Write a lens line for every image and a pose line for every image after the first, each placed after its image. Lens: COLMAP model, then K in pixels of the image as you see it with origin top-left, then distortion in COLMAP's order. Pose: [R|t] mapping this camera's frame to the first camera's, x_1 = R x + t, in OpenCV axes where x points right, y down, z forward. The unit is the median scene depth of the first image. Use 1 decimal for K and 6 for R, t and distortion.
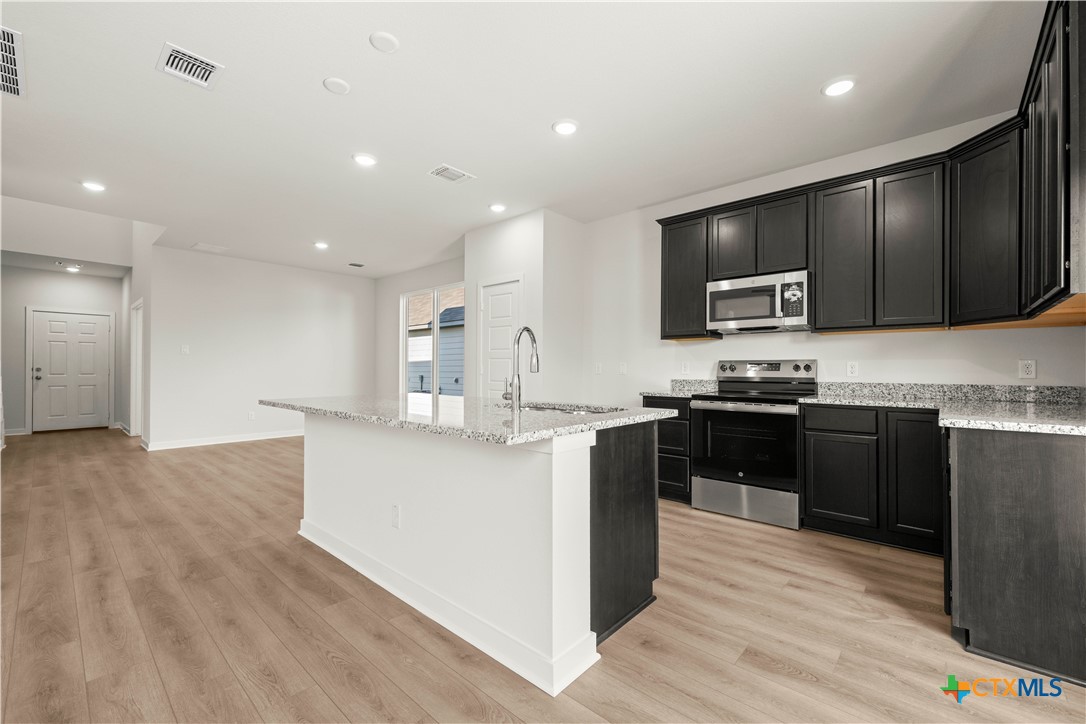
lens RADIAL K [[447.6, 0, 544.8], [0, 447.6, 367.5], [0, 0, 1]] dist [0.001426, -0.000200]
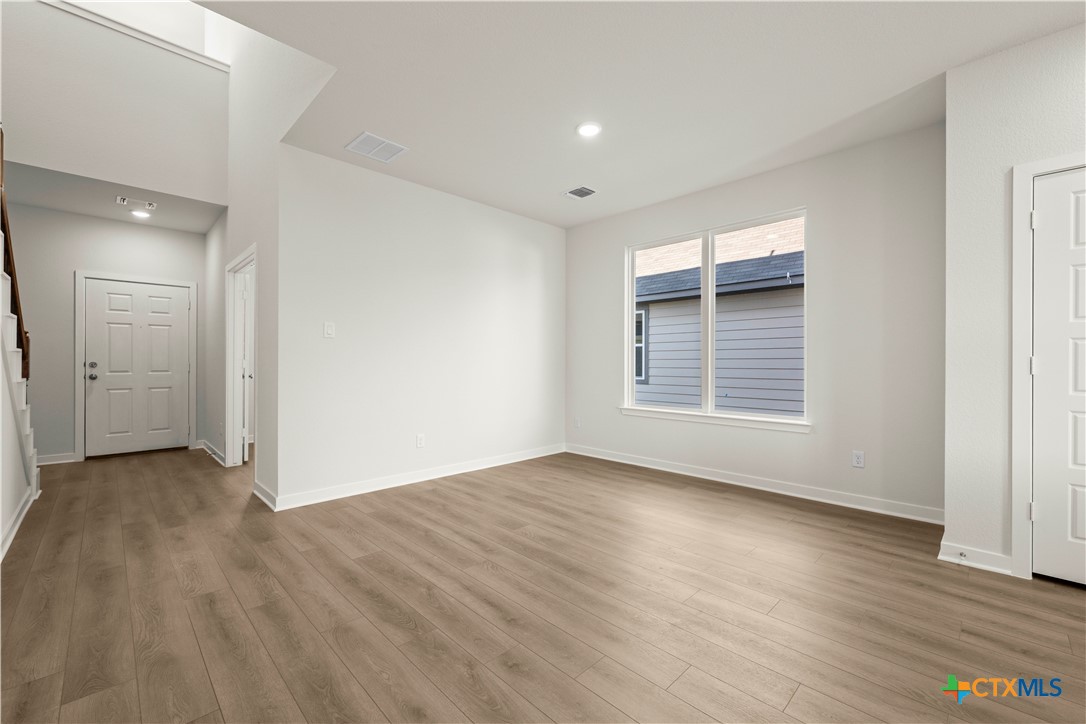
lens RADIAL K [[450.0, 0, 542.4], [0, 450.0, 365.0], [0, 0, 1]] dist [0.001196, 0.000263]
pose [[0.997747, -0.000086, -0.067090, -0.411417], [0.000244, 0.999997, 0.002351, 0.003296], [0.067089, -0.002362, 0.997744, 0.370437]]
